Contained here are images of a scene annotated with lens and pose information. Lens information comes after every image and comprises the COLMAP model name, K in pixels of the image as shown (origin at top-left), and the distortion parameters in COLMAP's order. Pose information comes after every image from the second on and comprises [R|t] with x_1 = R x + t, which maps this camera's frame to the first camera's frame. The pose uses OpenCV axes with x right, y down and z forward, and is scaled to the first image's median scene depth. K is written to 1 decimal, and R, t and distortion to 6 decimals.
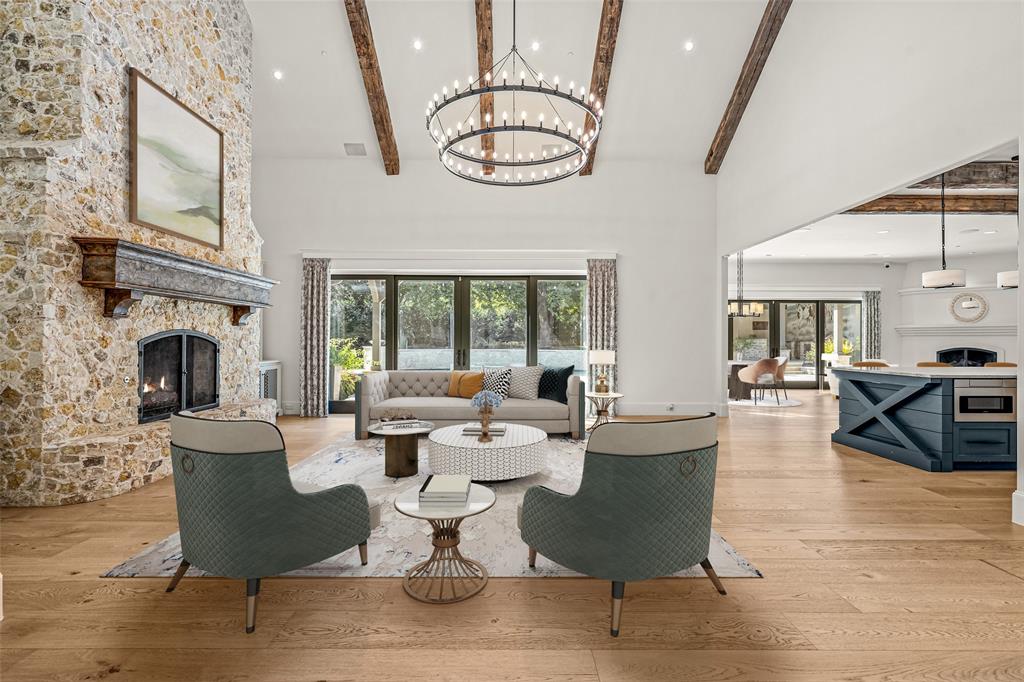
lens RADIAL K [[473.9, 0, 507.1], [0, 473.9, 340.7], [0, 0, 1]] dist [-0.001097, 0.000248]
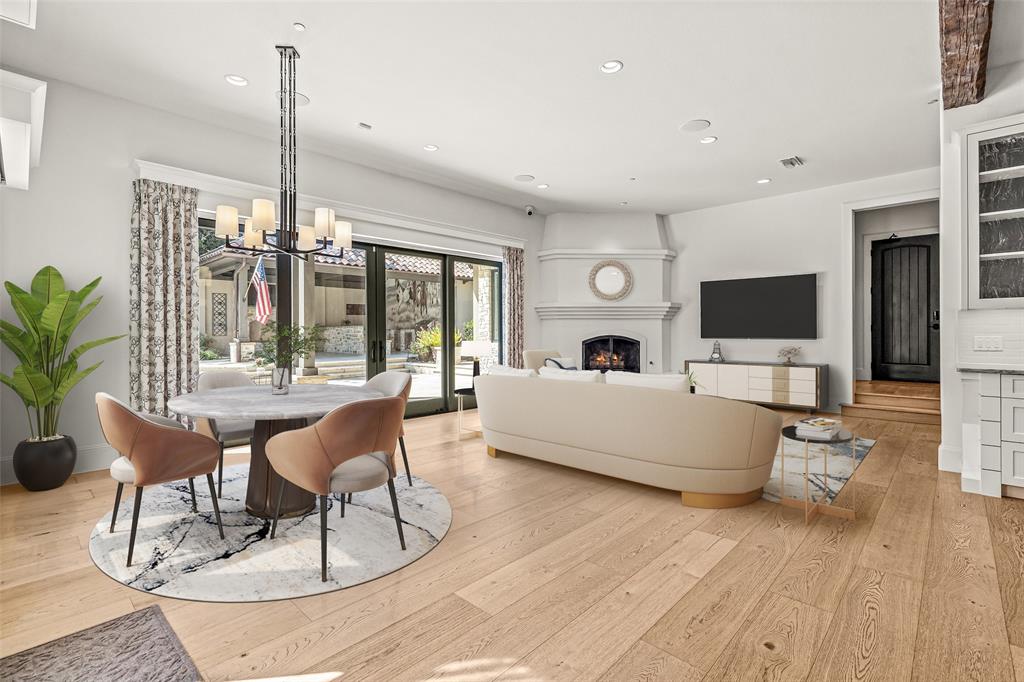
lens RADIAL K [[473.9, 0, 512.8], [0, 473.9, 334.2], [0, 0, 1]] dist [-0.001097, 0.000248]
pose [[0.692227, -0.011449, 0.721589, 0.290660], [0.005180, 0.999927, 0.010896, 0.003405], [-0.721661, -0.003805, 0.692236, 0.526149]]
